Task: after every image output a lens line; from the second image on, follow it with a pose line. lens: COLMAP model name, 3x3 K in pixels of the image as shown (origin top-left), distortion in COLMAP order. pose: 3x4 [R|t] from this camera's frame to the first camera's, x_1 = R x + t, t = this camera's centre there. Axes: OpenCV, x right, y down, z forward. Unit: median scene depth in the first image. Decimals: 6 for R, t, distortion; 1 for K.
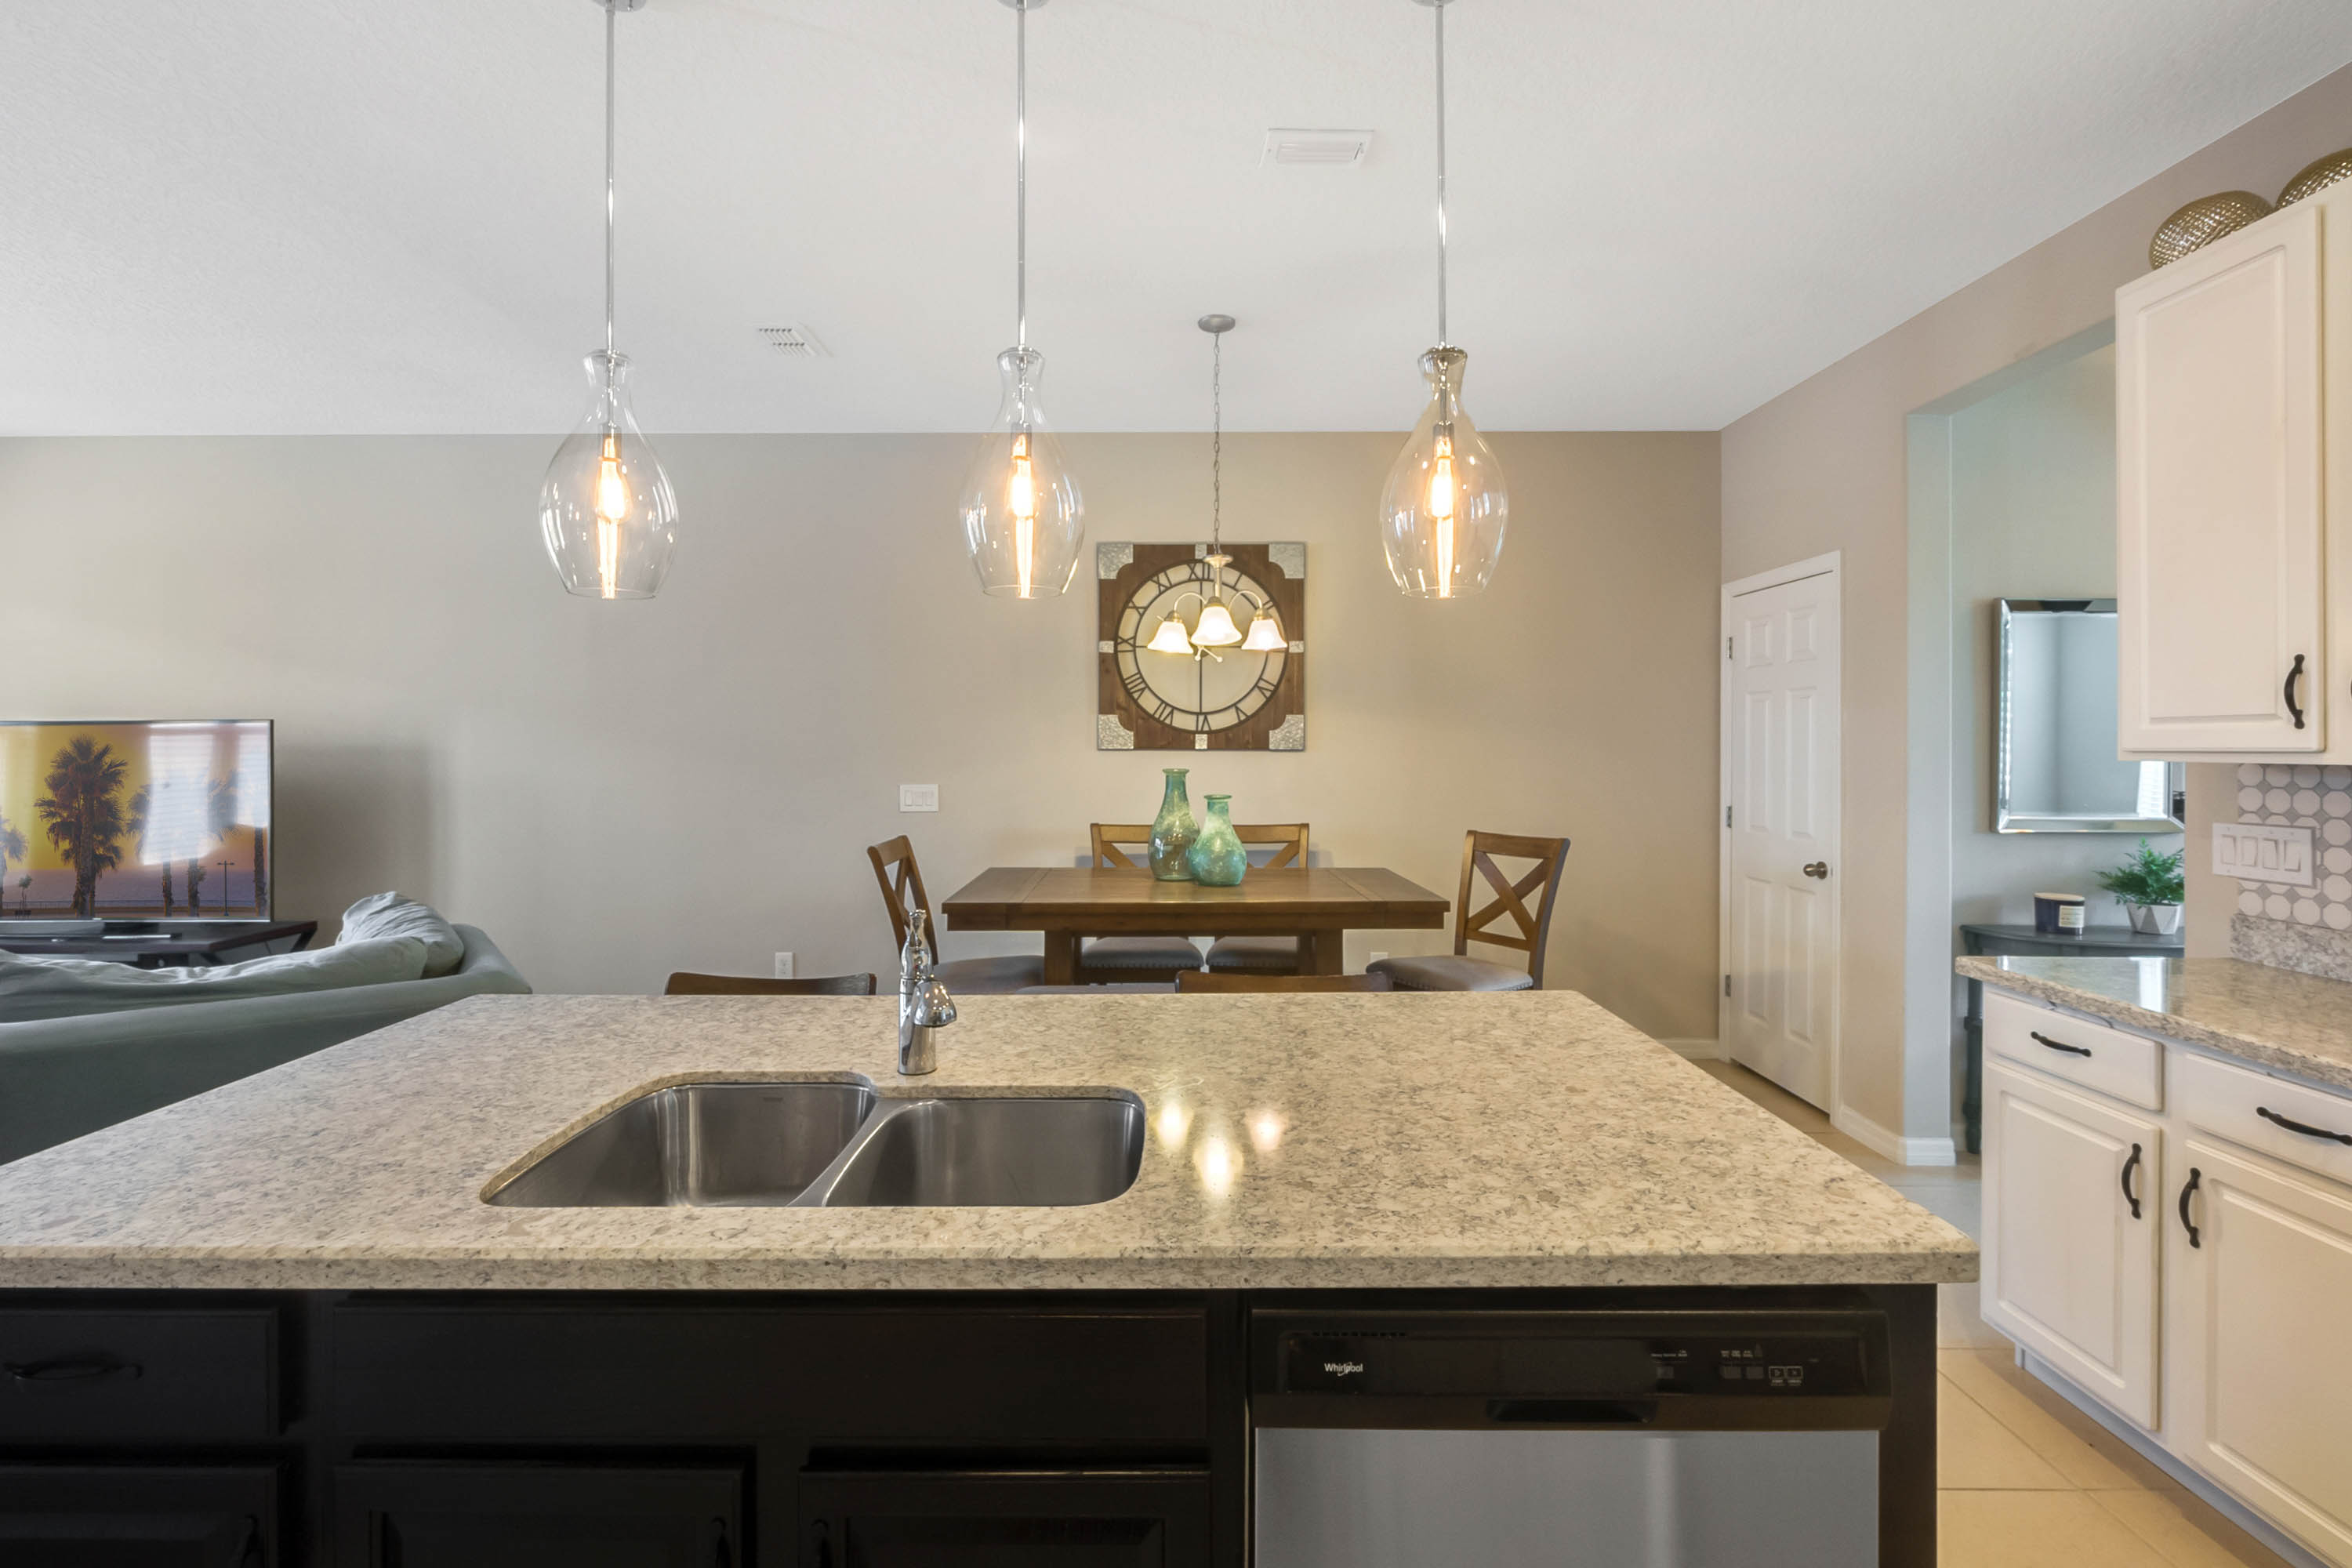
lens RADIAL K [[1012.9, 0, 1178.8], [0, 1012.9, 745.1], [0, 0, 1]] dist [-0.010317, 0.003994]
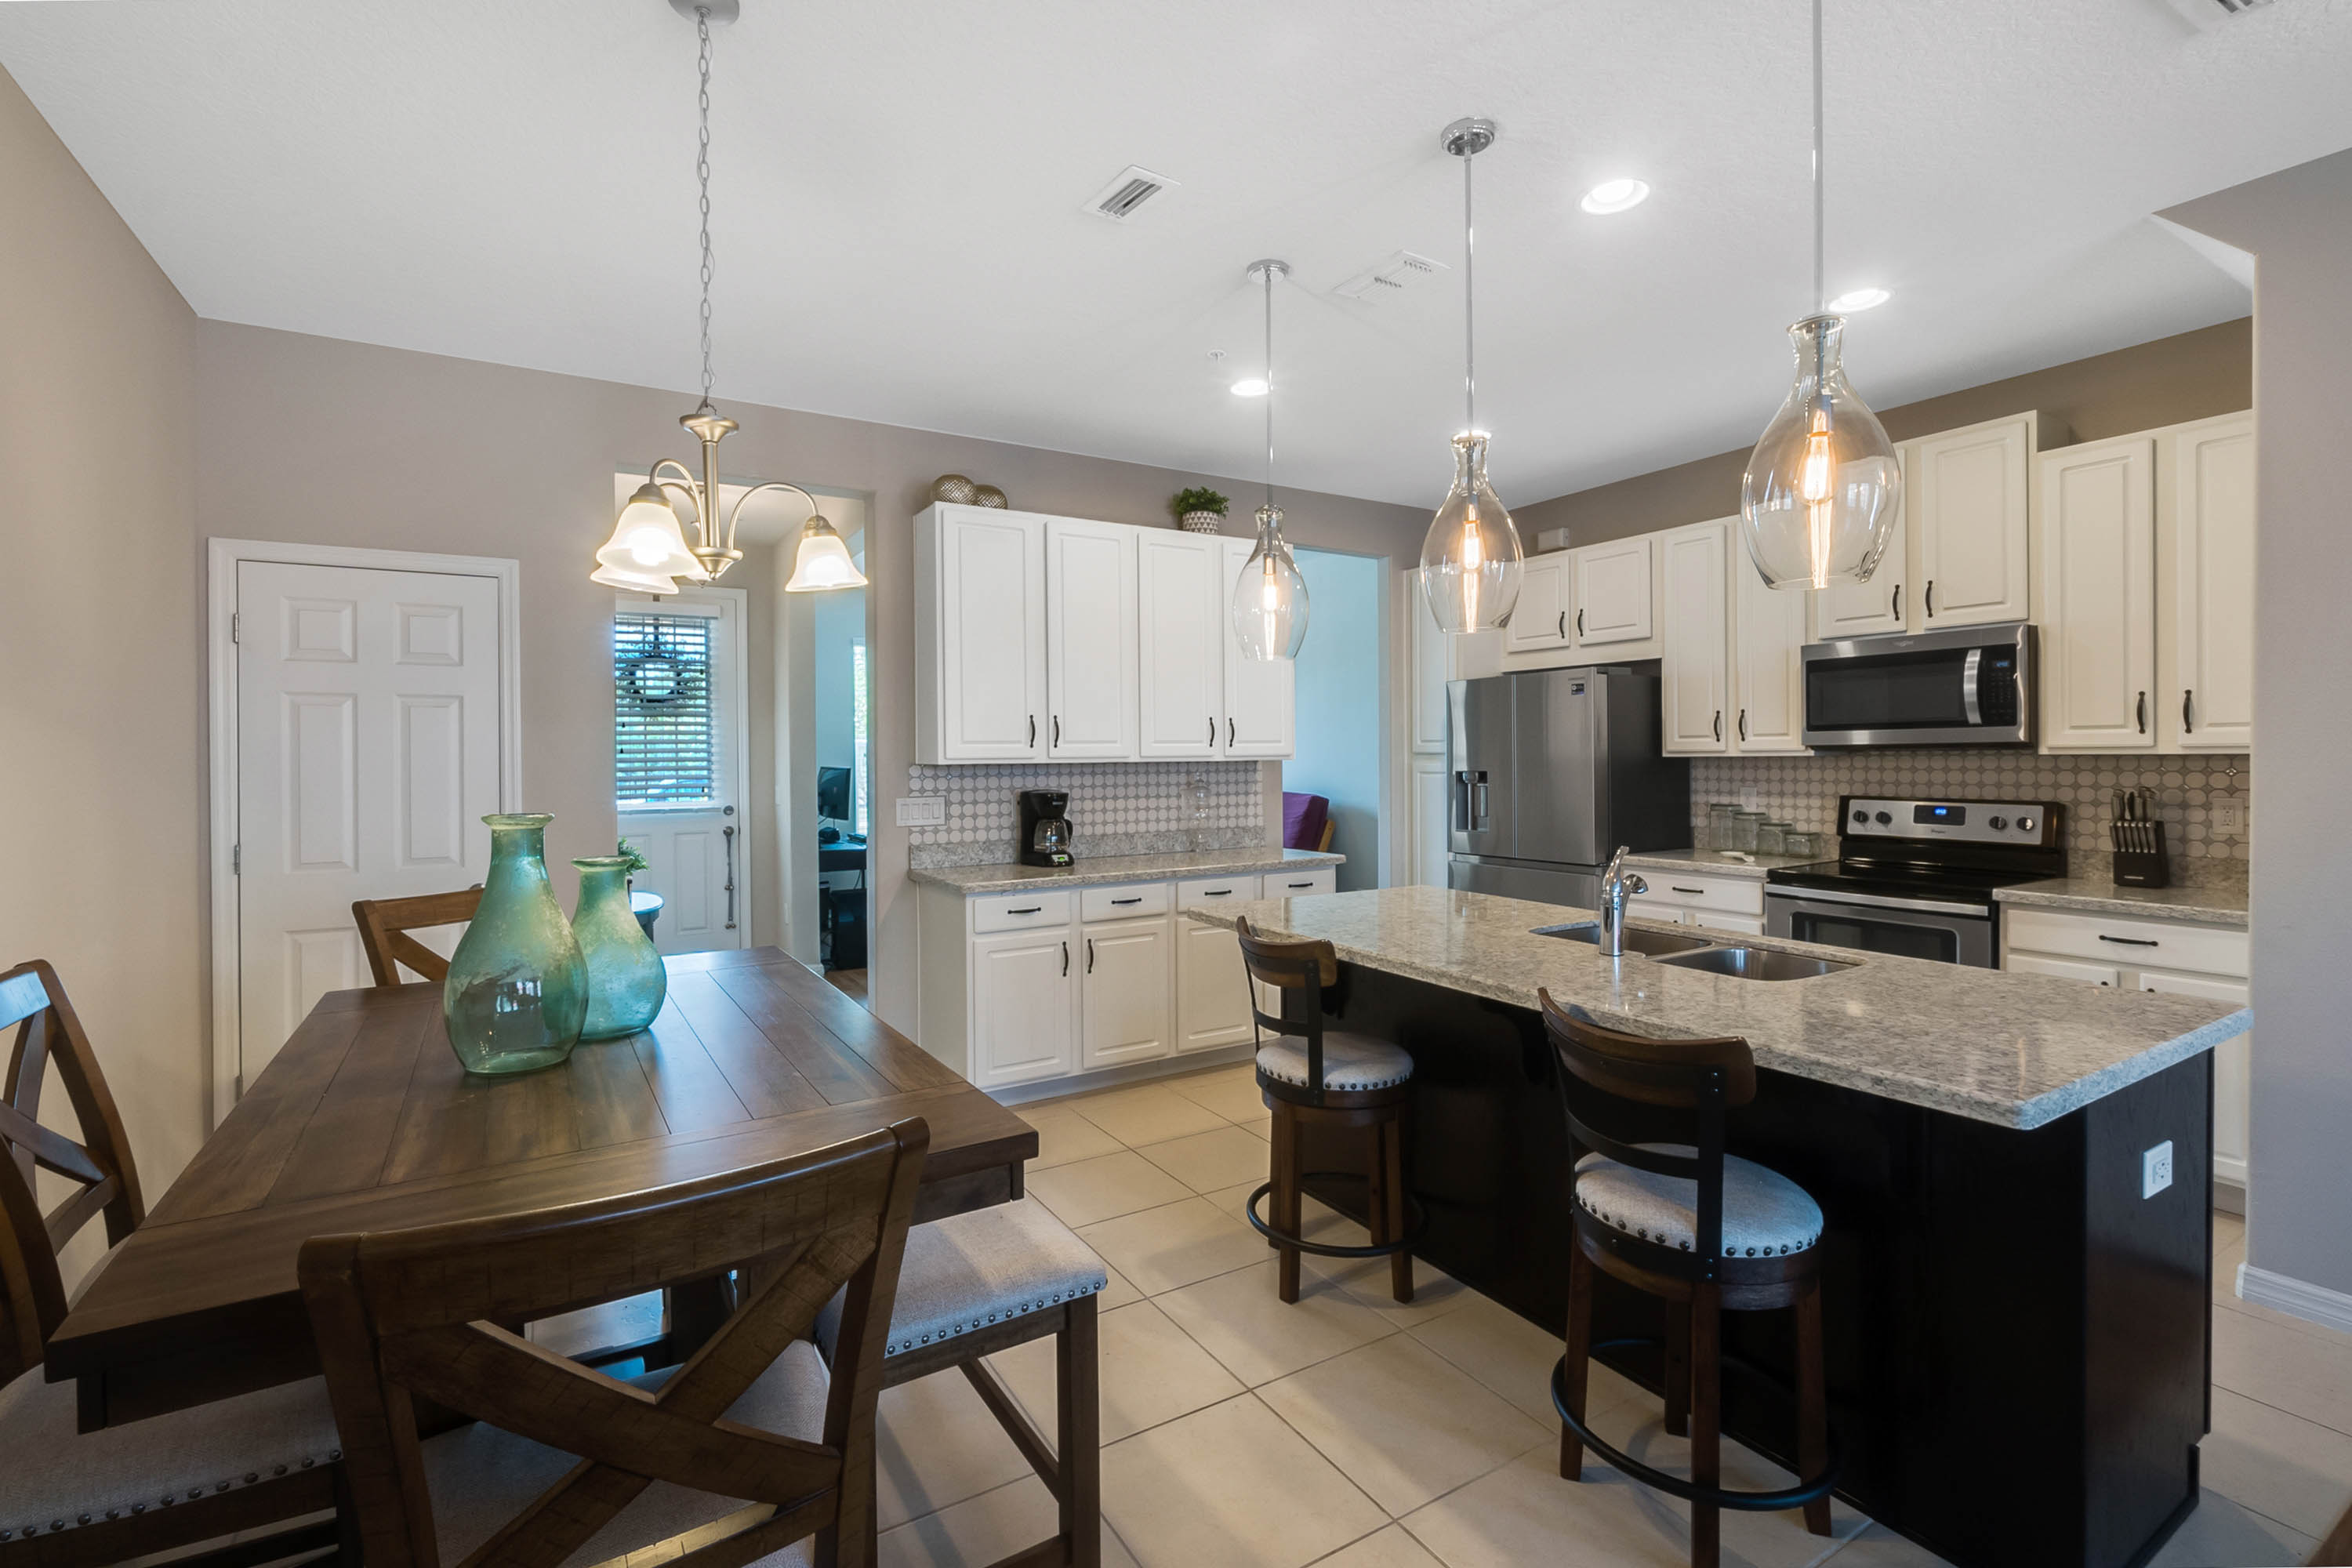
lens RADIAL K [[1012.9, 0, 1183.2], [0, 1012.9, 760.1], [0, 0, 1]] dist [-0.010317, 0.003994]
pose [[-0.525933, -0.001182, 0.850525, -0.415878], [0.009568, 0.999928, 0.007306, -0.000201], [-0.850472, 0.011981, -0.525884, 0.795322]]
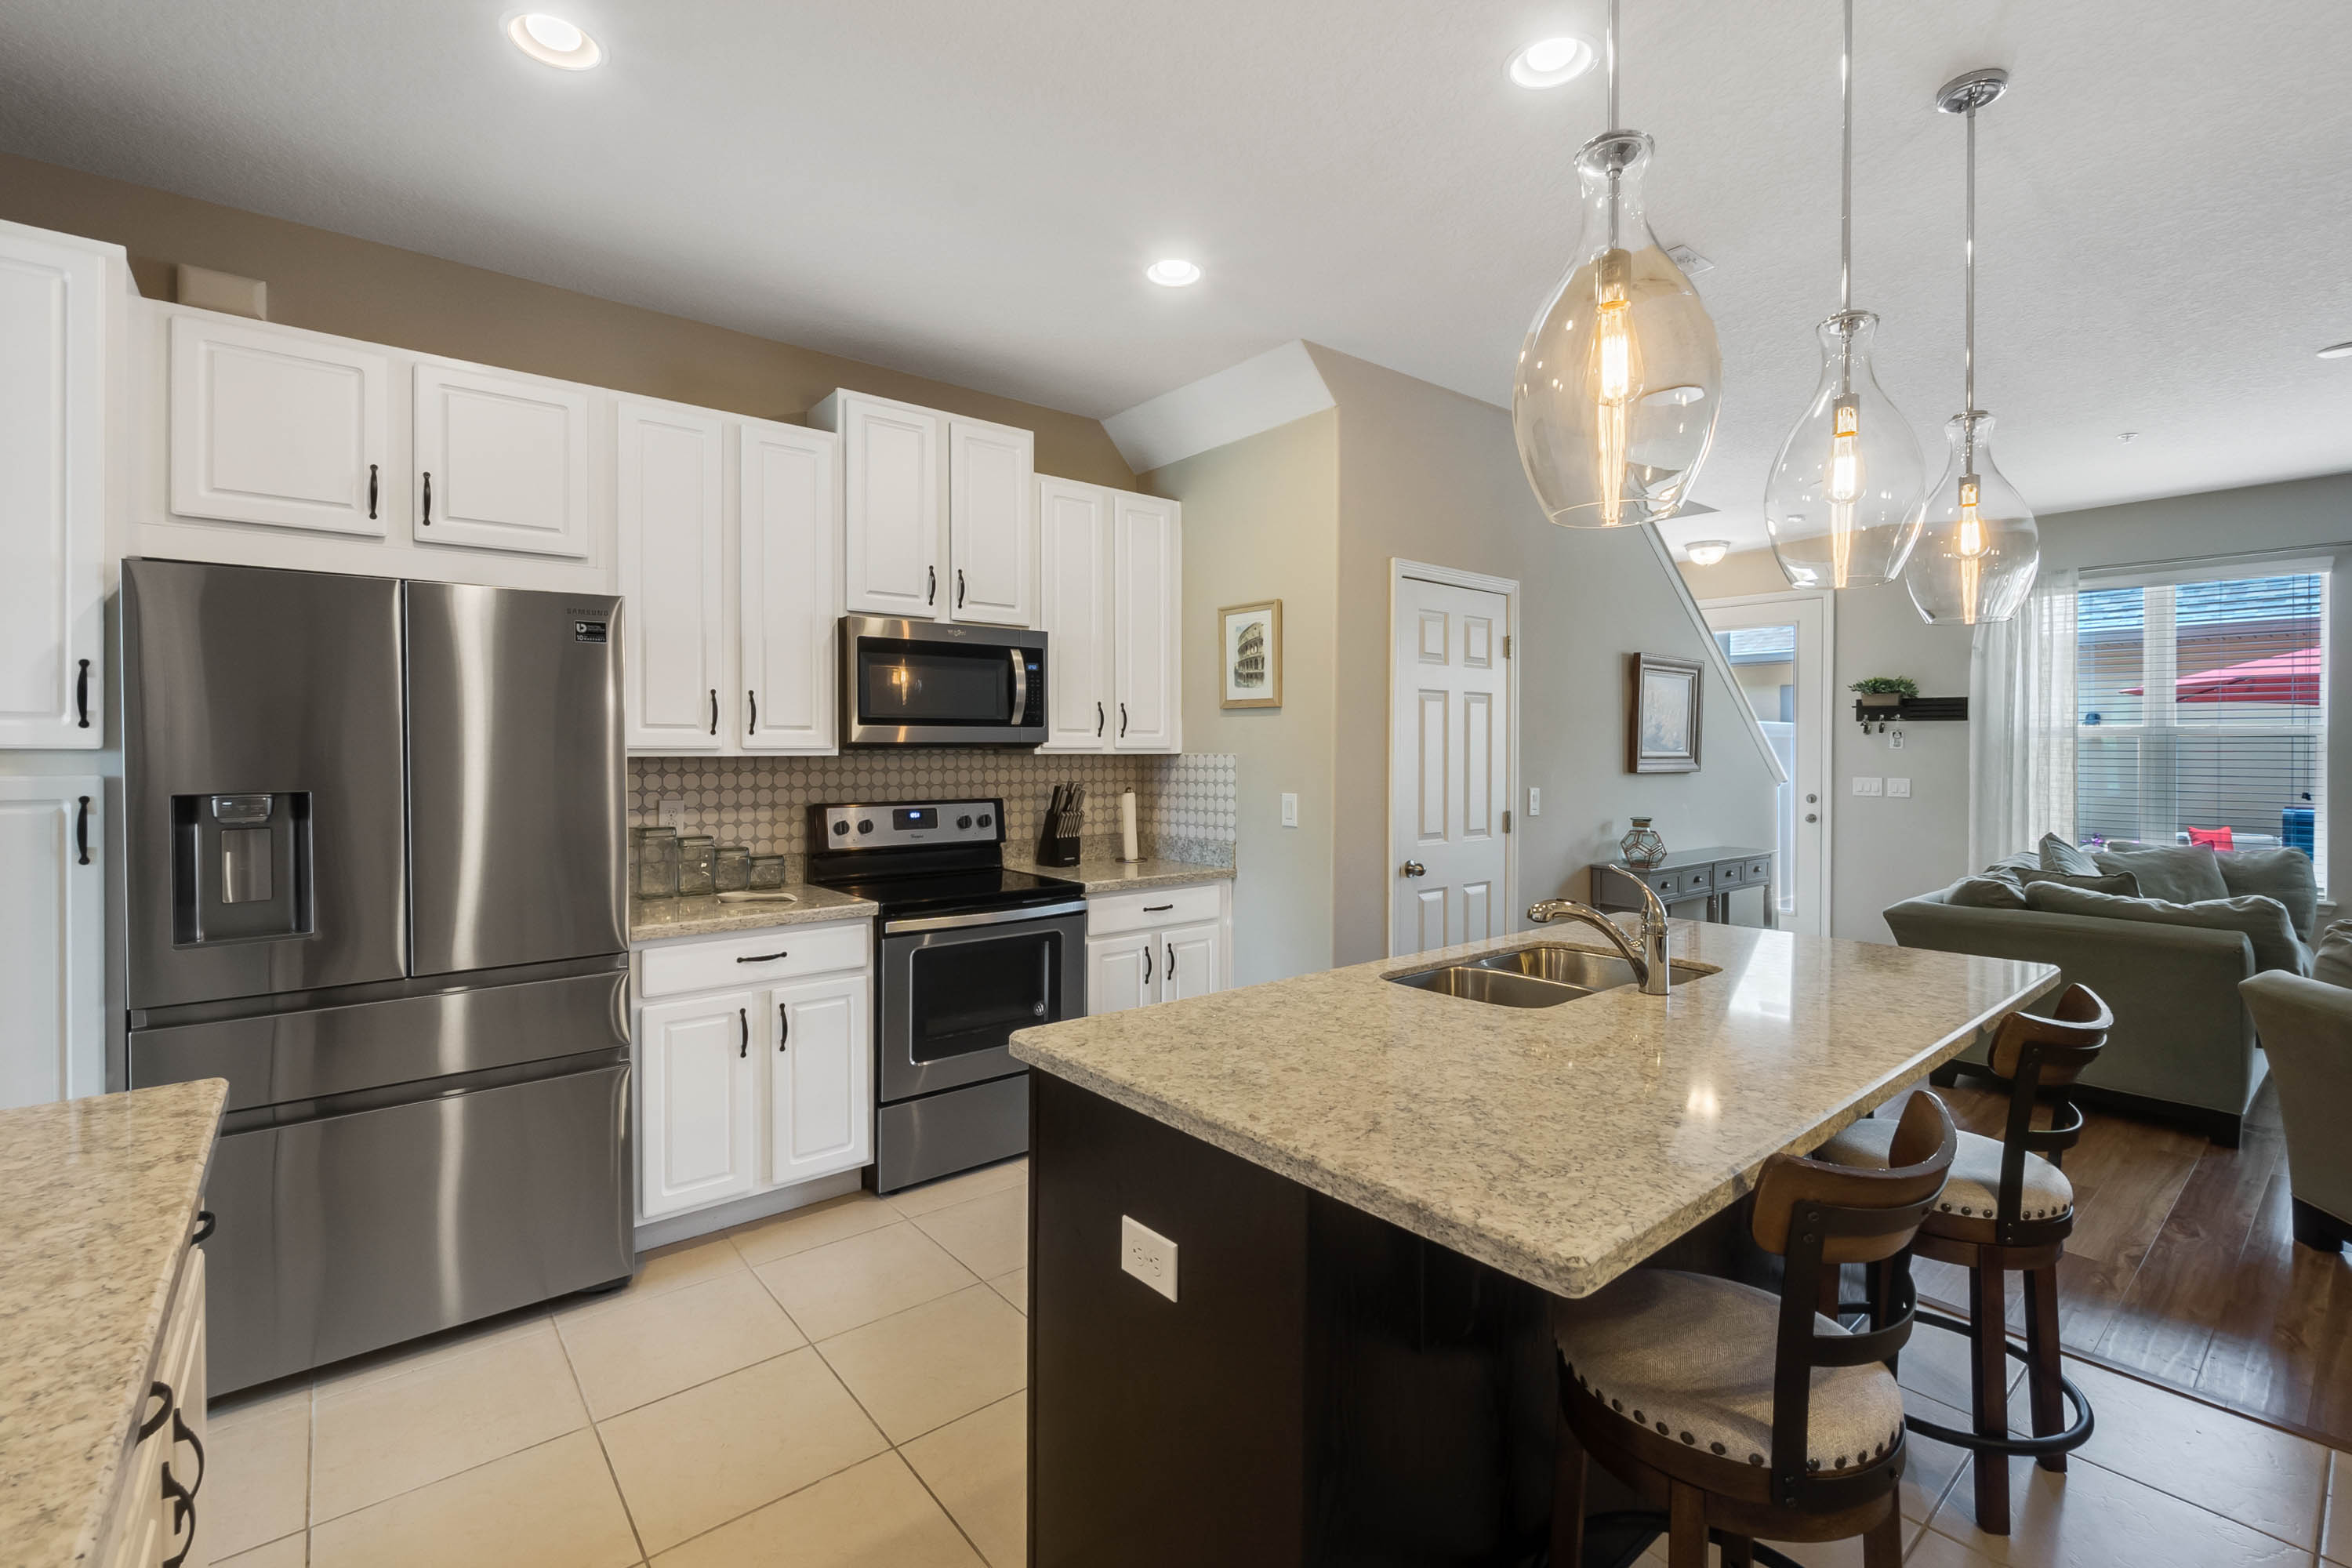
lens RADIAL K [[1012.9, 0, 1135.9], [0, 1012.9, 768.3], [0, 0, 1]] dist [-0.010317, 0.003994]
pose [[-0.771092, 0.012253, -0.636606, 0.369222], [-0.002880, 0.999737, 0.022731, -0.000197], [0.636717, 0.019361, -0.770854, 0.527791]]
